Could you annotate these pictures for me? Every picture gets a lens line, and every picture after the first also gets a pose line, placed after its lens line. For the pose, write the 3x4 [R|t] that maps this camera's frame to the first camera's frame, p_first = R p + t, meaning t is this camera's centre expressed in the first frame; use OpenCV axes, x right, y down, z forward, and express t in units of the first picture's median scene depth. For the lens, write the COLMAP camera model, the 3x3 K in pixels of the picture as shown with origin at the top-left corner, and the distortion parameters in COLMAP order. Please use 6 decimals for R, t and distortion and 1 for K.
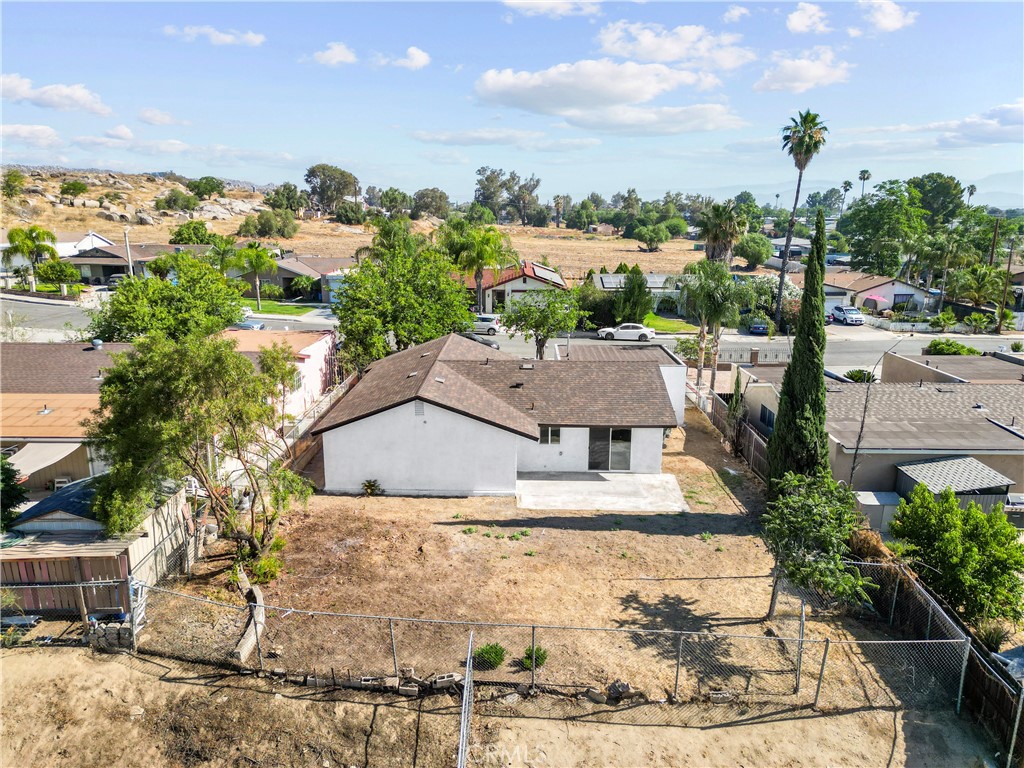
lens RADIAL K [[679.7, 0, 515.5], [0, 679.7, 404.5], [0, 0, 1]] dist [0.045914, -0.040100]
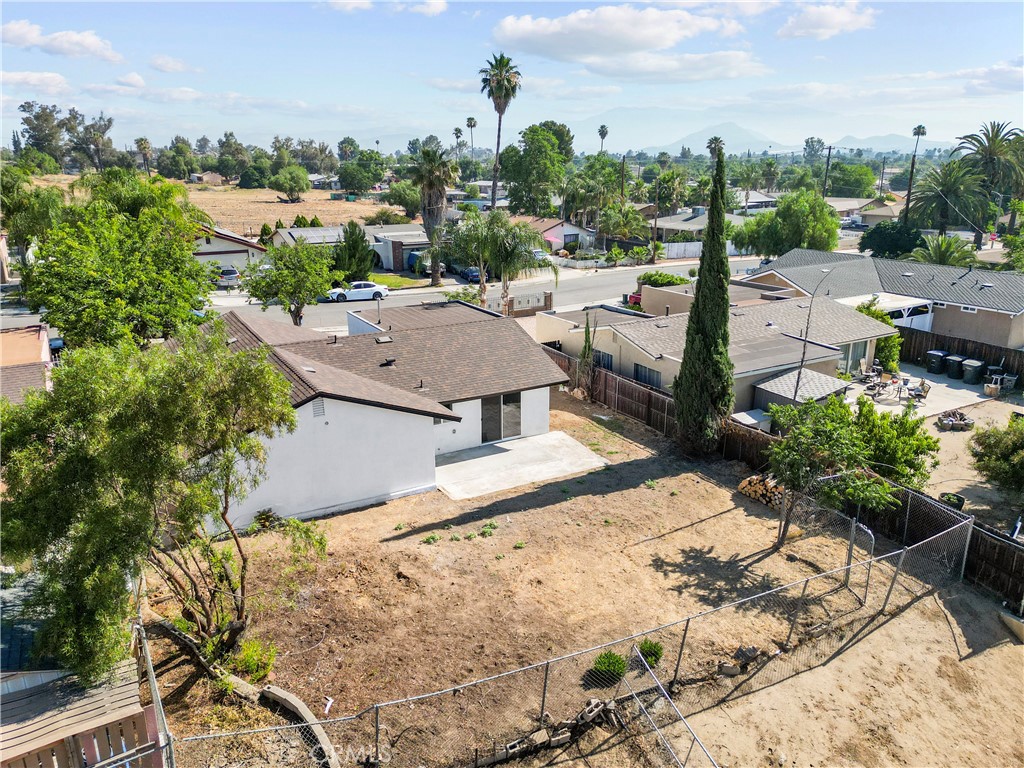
lens RADIAL K [[719.5, 0, 508.1], [0, 719.5, 383.1], [0, 0, 1]] dist [0.068959, -0.065507]
pose [[0.875320, -0.153375, 0.458574, -0.363083], [0.141564, 0.988093, 0.060263, -0.045782], [-0.462357, 0.012169, 0.886610, 0.160620]]
